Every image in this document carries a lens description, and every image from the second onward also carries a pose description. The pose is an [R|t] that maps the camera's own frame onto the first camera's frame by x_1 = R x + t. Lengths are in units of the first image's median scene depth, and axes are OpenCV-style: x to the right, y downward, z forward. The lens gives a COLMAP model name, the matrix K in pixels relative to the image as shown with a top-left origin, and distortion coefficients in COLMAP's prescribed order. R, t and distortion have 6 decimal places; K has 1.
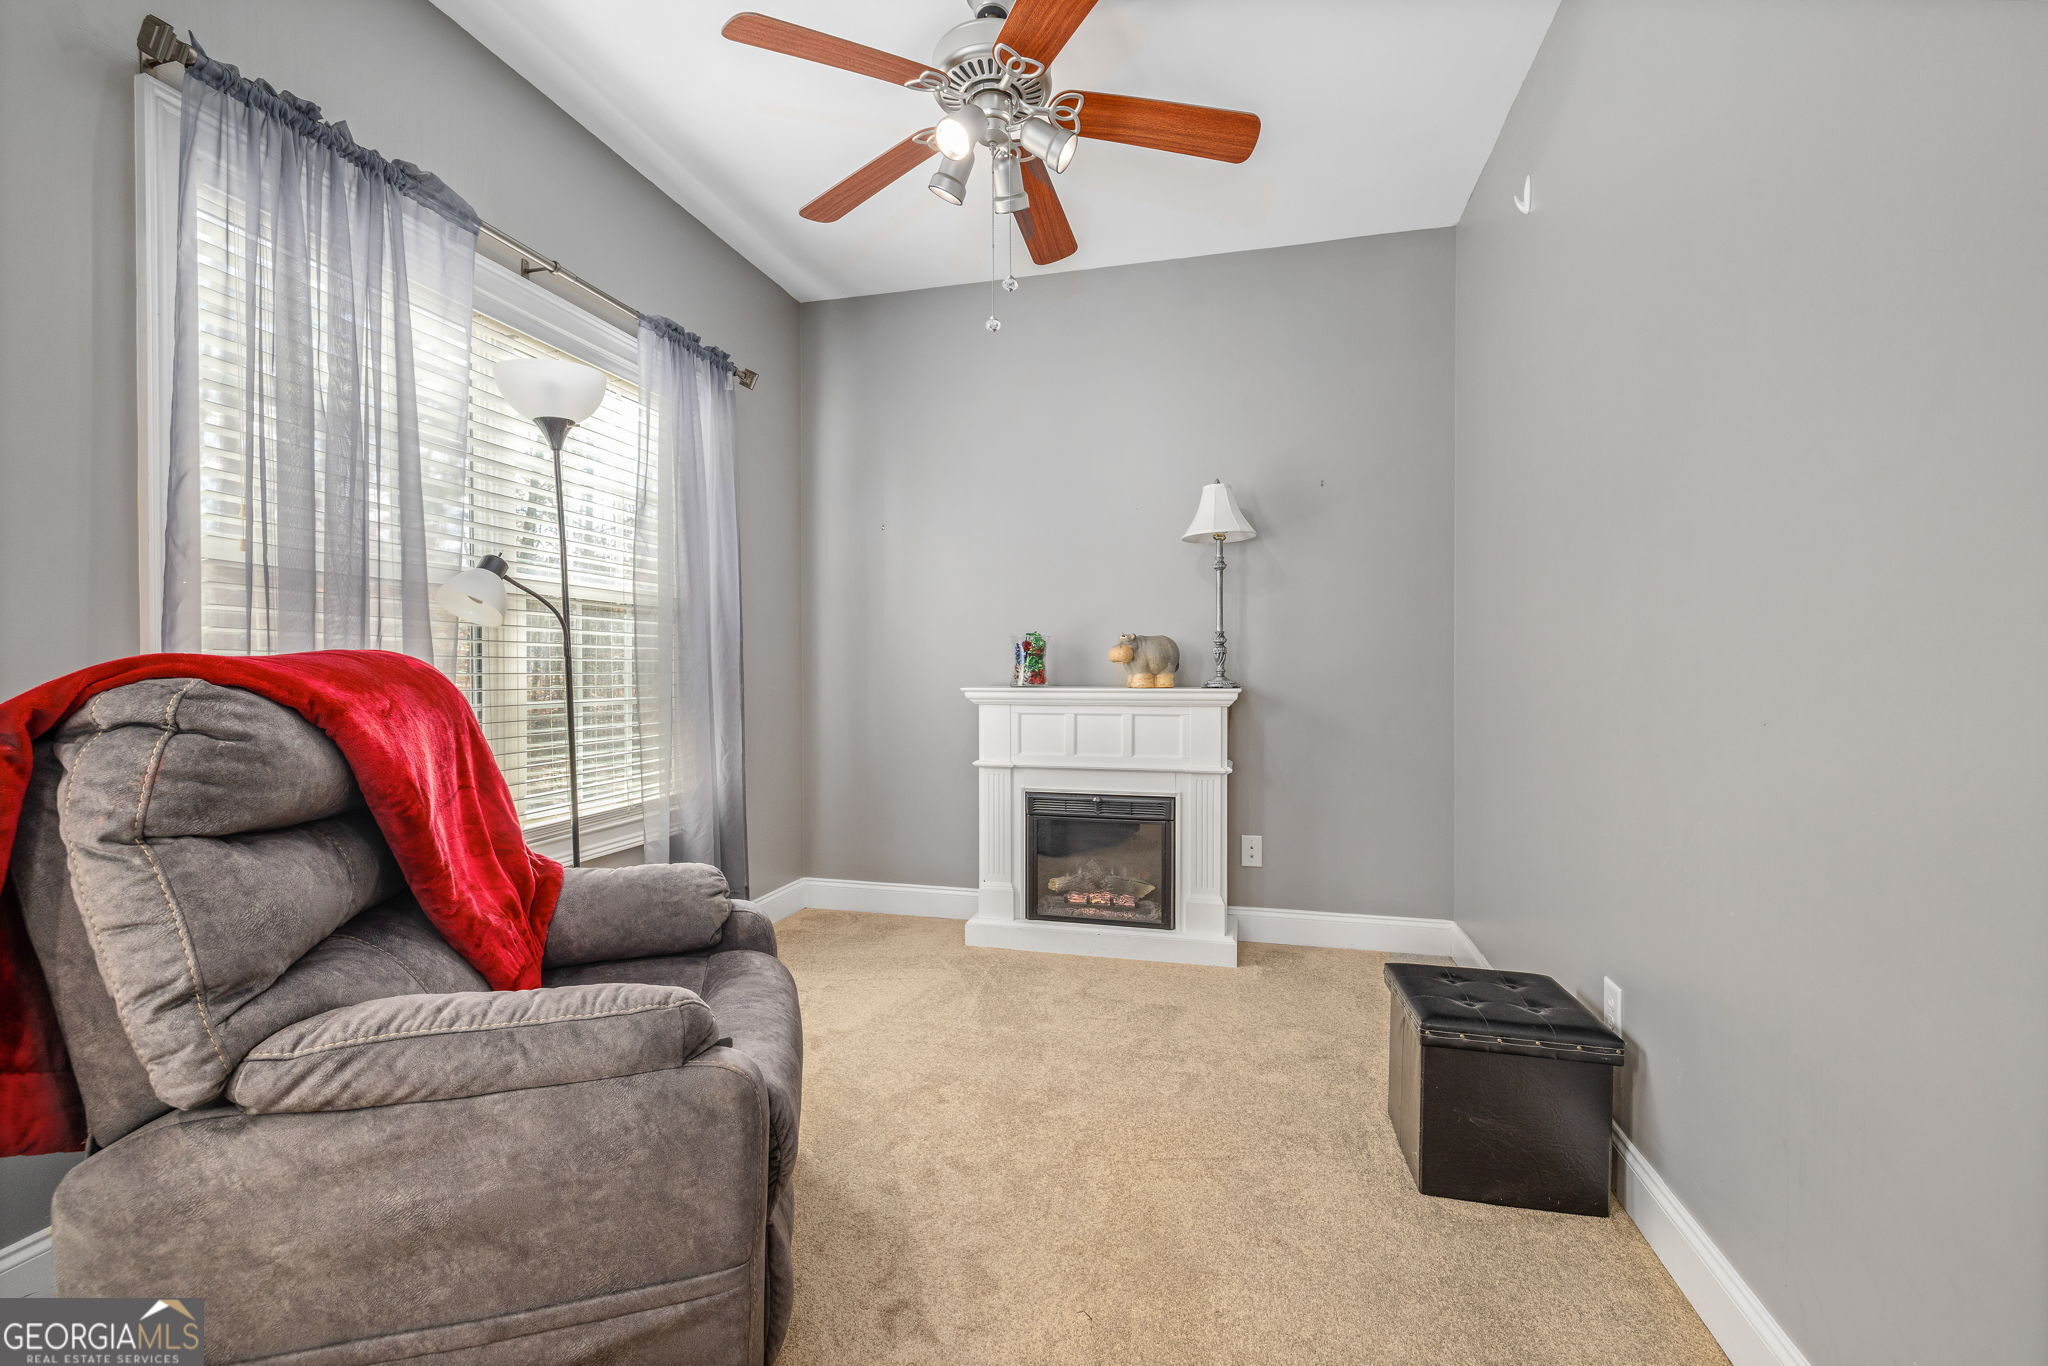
lens RADIAL K [[858.2, 0, 1024.9], [0, 858.2, 681.0], [0, 0, 1]] dist [0.000197, 0.000477]
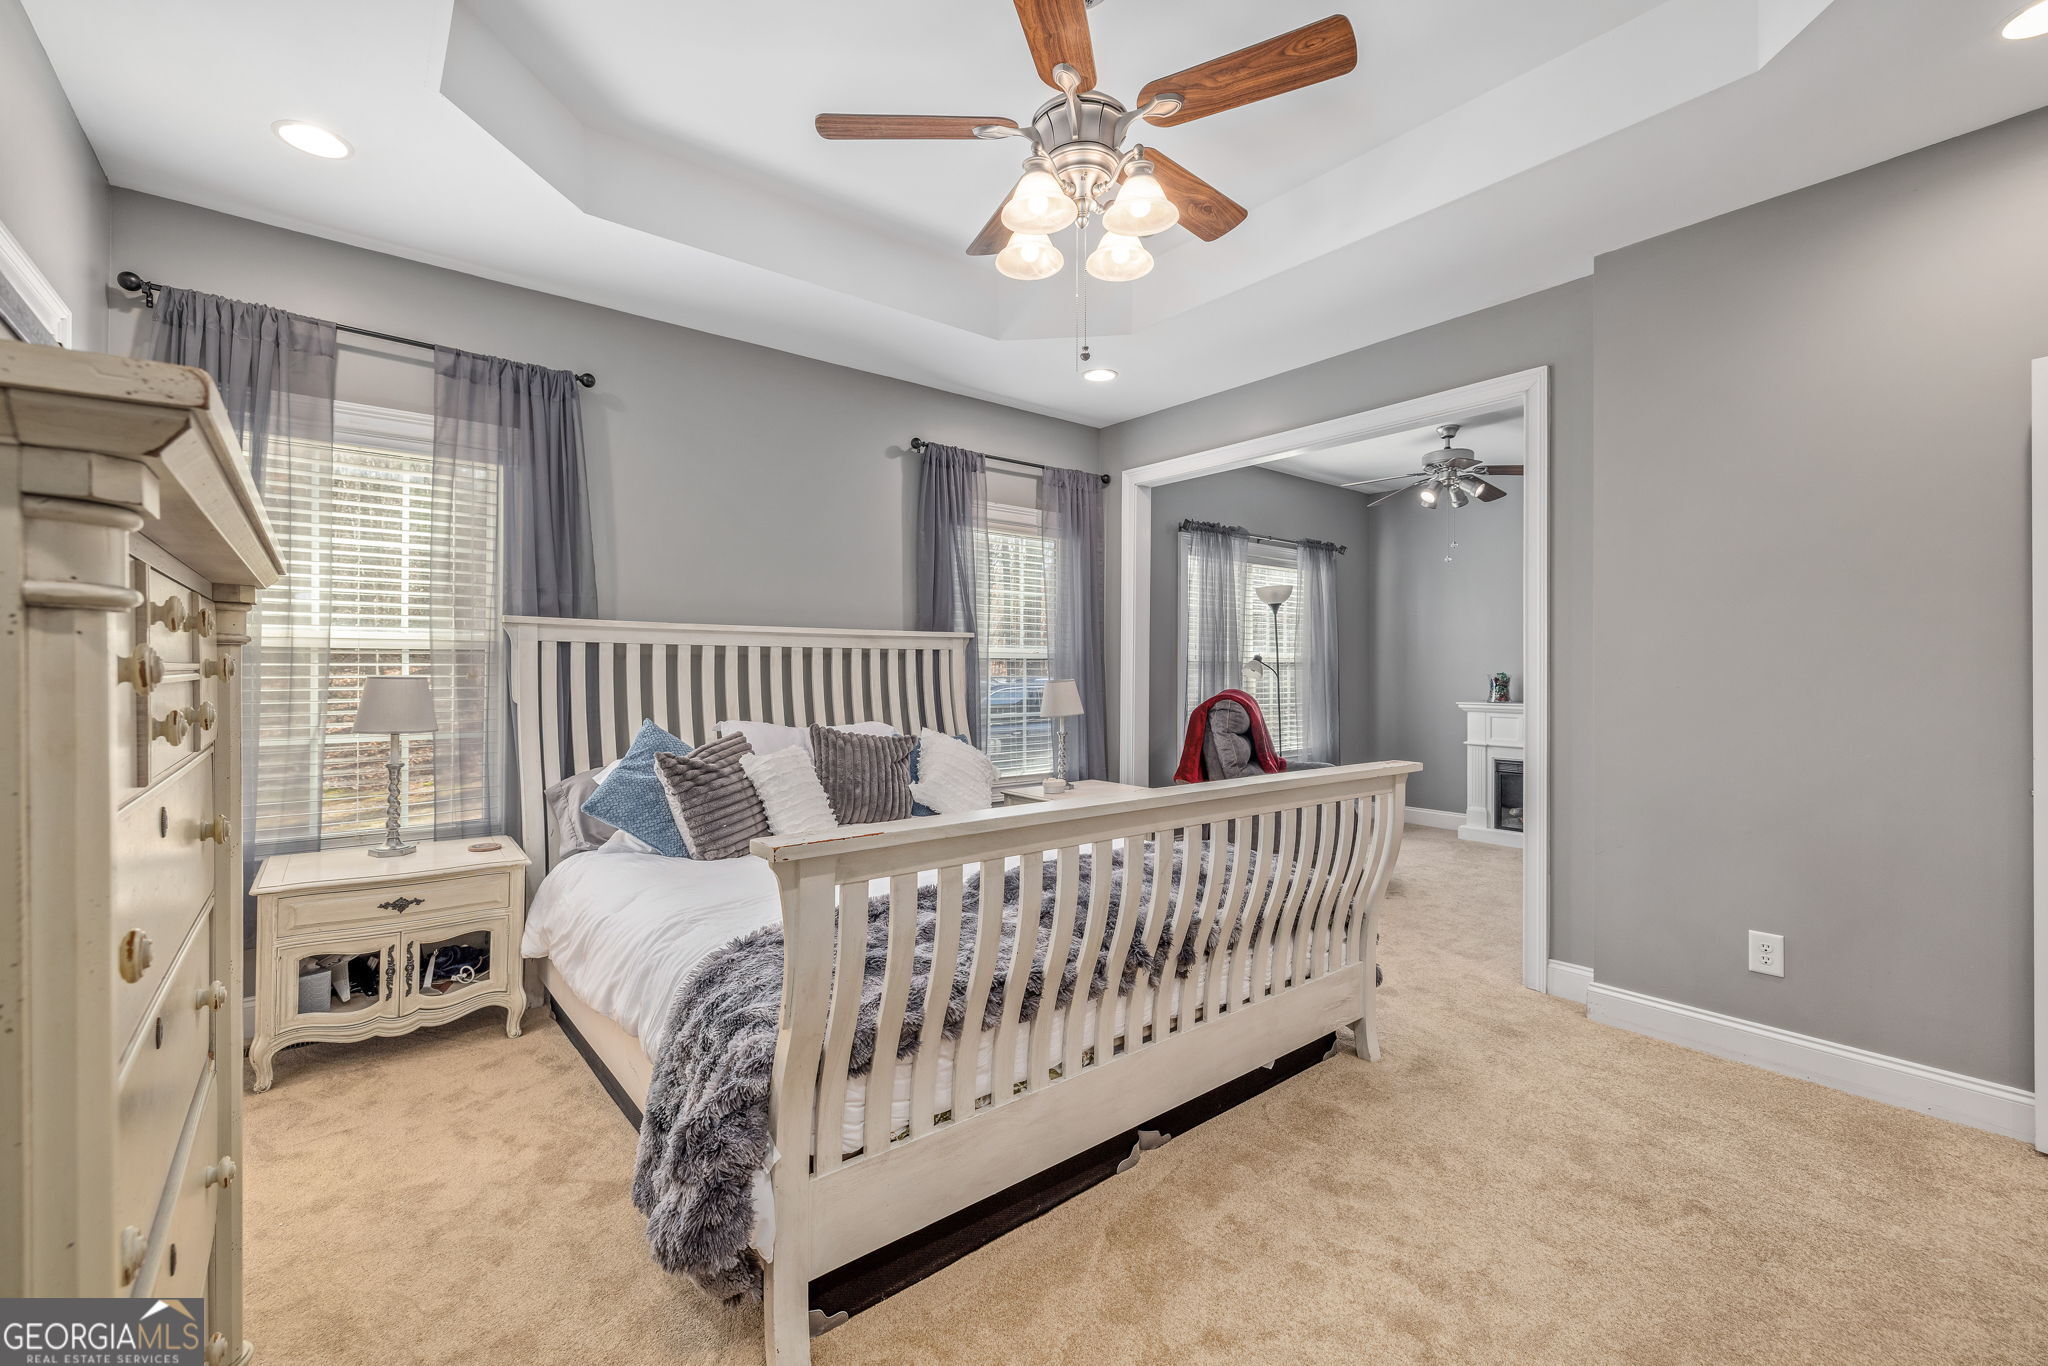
lens RADIAL K [[858.2, 0, 1023.2], [0, 858.2, 685.2], [0, 0, 1]] dist [0.000197, 0.000477]
pose [[0.807540, 0.007886, -0.589760, 0.319458], [-0.009017, 0.999959, 0.001023, -0.027661], [0.589743, 0.004492, 0.807578, -1.286573]]
